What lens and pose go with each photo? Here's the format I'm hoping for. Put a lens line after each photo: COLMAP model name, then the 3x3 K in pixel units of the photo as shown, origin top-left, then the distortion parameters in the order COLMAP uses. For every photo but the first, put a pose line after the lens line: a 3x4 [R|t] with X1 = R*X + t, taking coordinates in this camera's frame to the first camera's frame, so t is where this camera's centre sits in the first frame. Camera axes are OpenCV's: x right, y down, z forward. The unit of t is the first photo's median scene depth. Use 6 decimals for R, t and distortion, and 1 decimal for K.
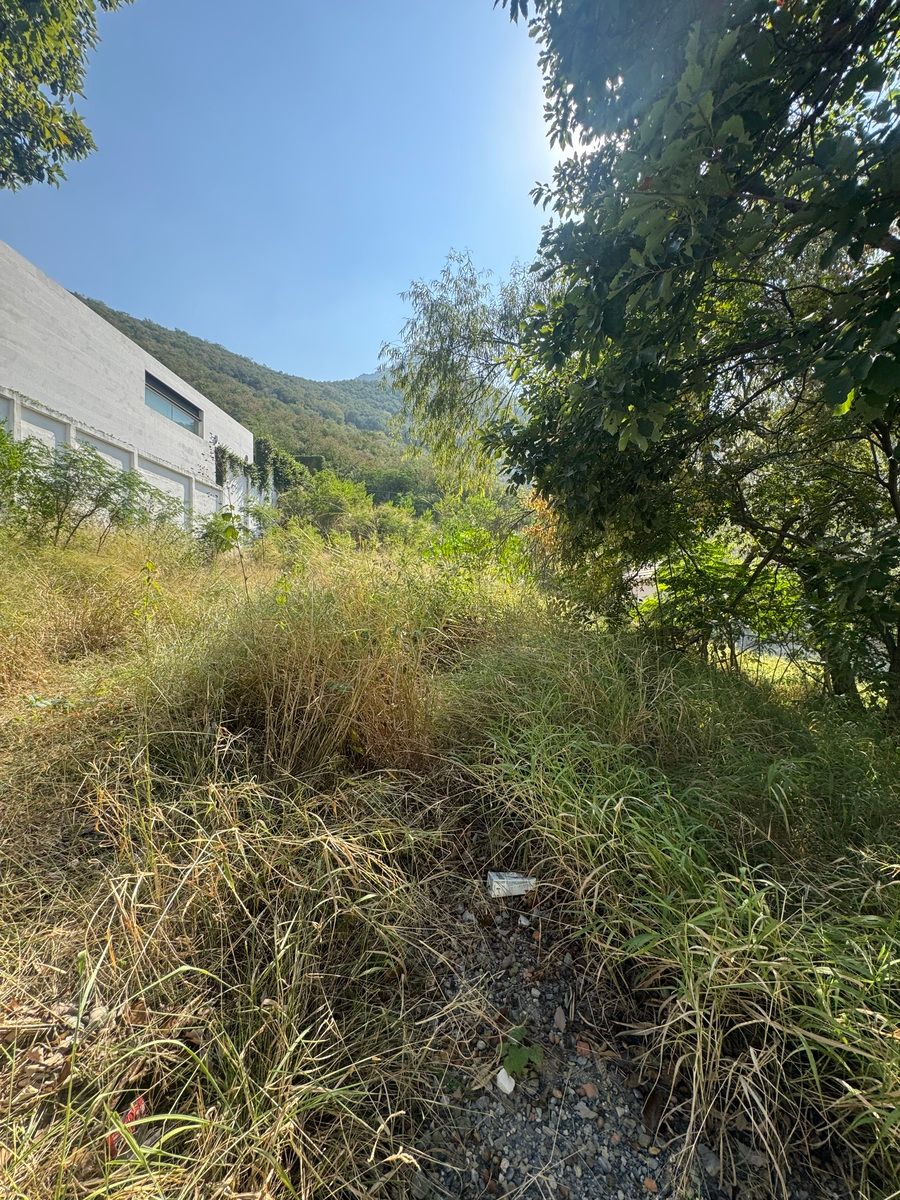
lens RADIAL K [[477.1, 0, 450.0], [0, 477.1, 600.0], [0, 0, 1]] dist [-0.002933, -0.000727]
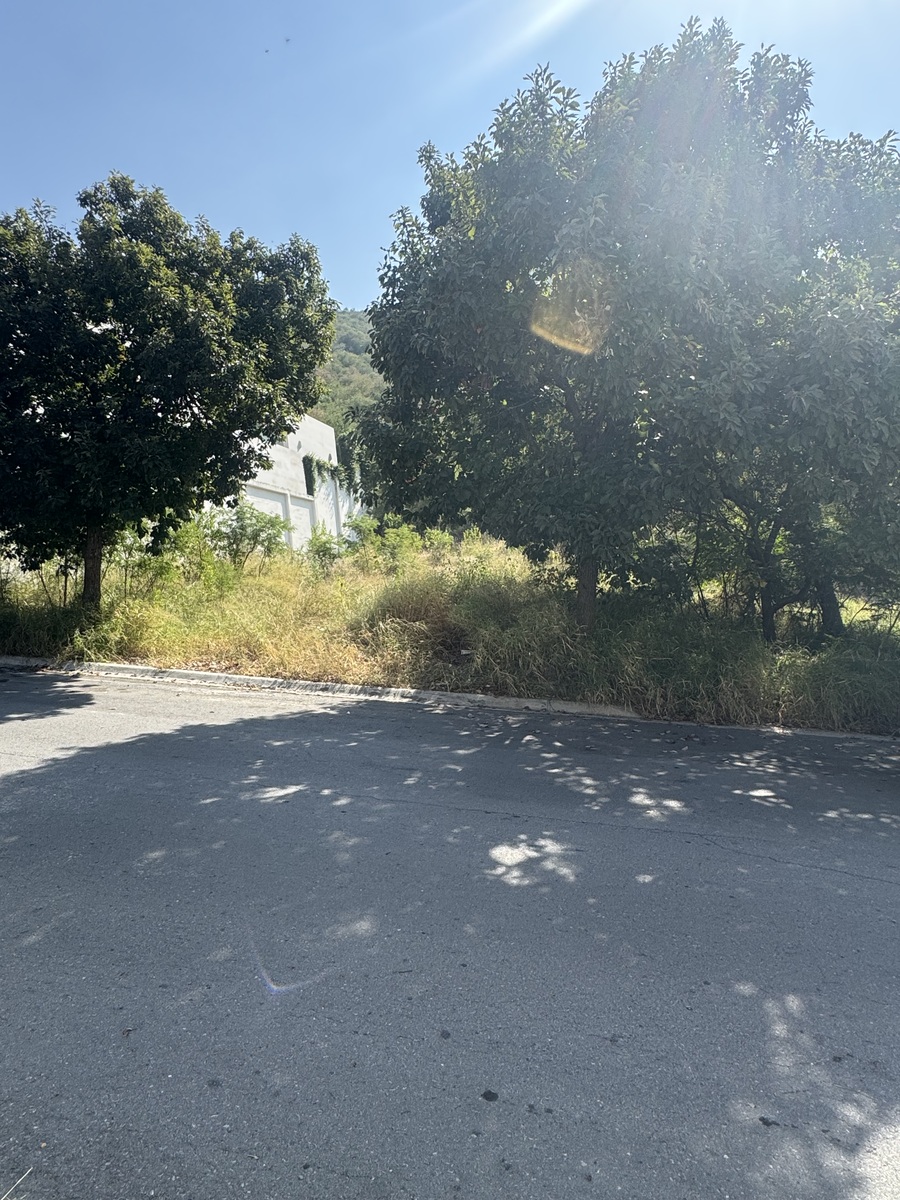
lens RADIAL K [[700.1, 0, 450.0], [0, 700.1, 600.0], [0, 0, 1]] dist [-0.002643, 0.000462]
pose [[0.967168, -0.103518, -0.232099, 0.082821], [0.103022, 0.994576, -0.014292, 0.015922], [0.232319, -0.010089, 0.972587, -0.274034]]
